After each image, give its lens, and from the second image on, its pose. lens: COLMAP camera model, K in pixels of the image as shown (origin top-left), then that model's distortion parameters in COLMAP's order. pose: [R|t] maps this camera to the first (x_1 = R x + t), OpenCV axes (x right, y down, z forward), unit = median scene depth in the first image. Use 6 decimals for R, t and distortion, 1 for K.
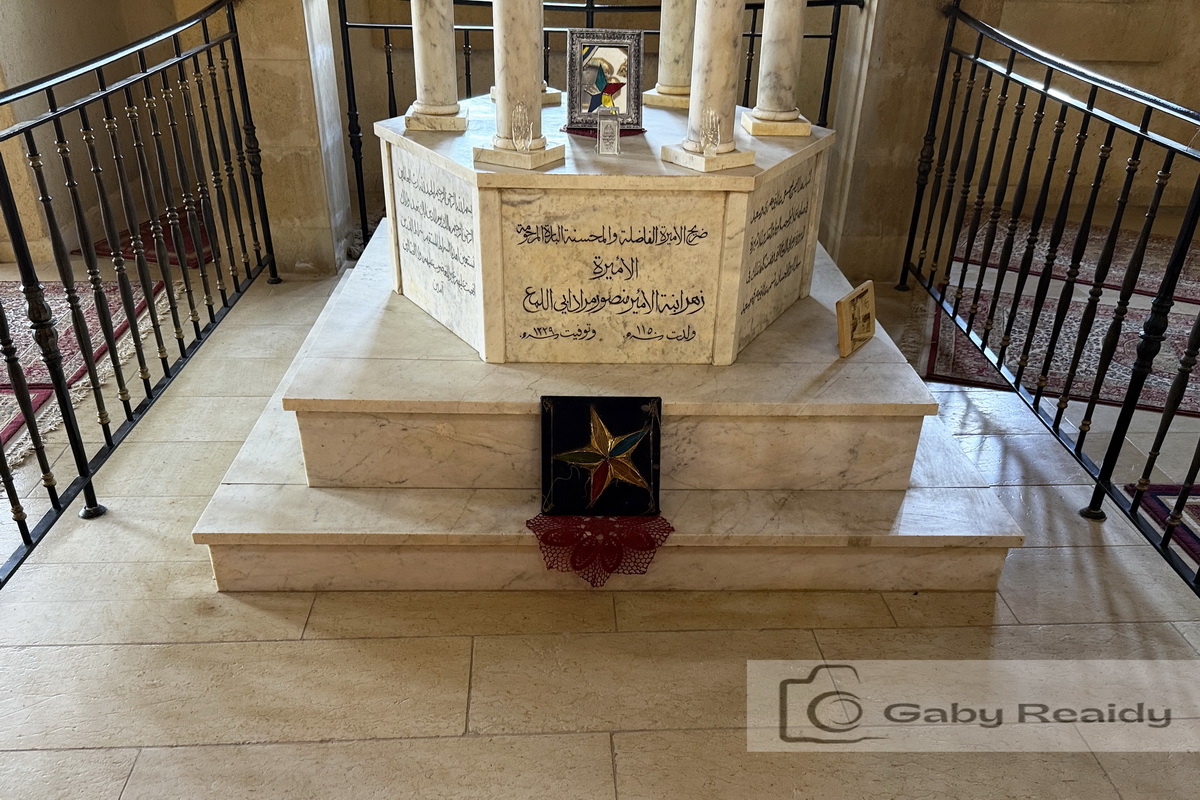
lens RADIAL K [[994.5, 0, 594.1], [0, 994.5, 544.7], [0, 0, 1]] dist [0.113335, -0.208748]
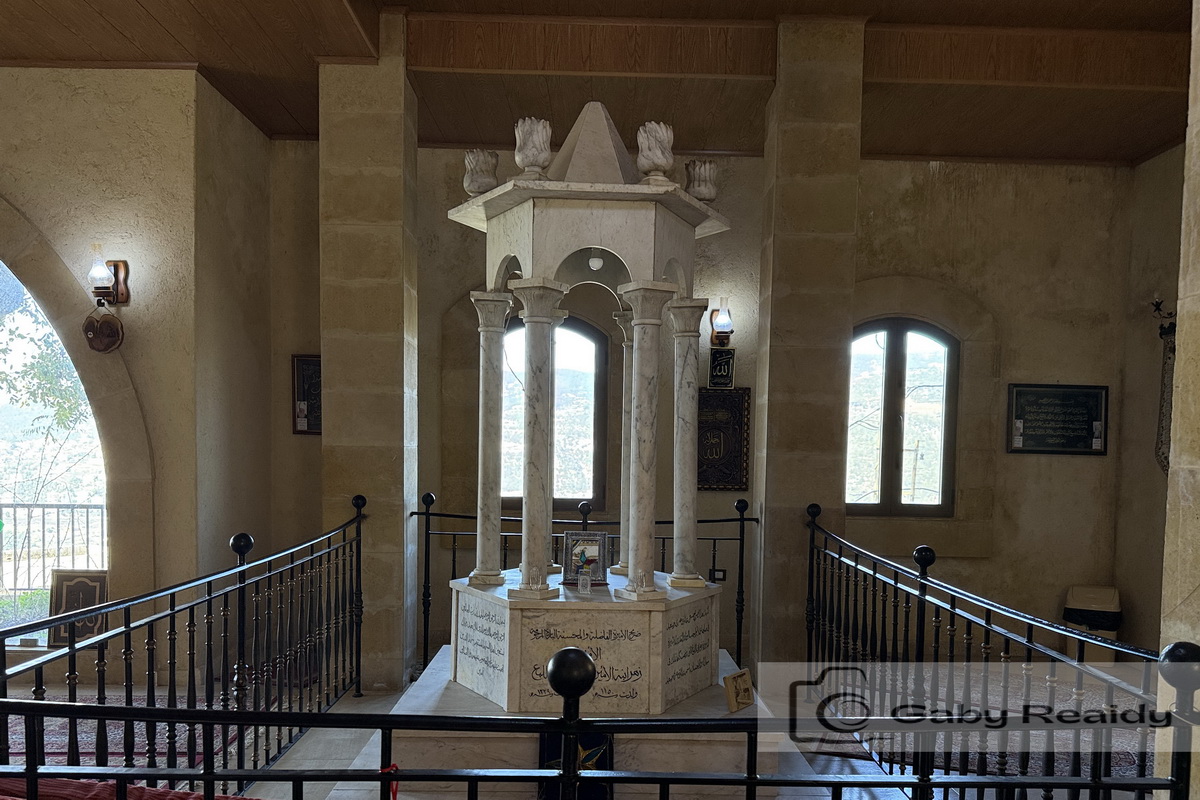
lens RADIAL K [[961.3, 0, 604.8], [0, 961.3, 500.2], [0, 0, 1]] dist [0.120061, -0.186918]
pose [[0.999986, -0.001324, -0.005166, 0.054153], [-0.001413, 0.868276, -0.496079, 0.279857], [0.005142, 0.496079, 0.868262, -0.495403]]
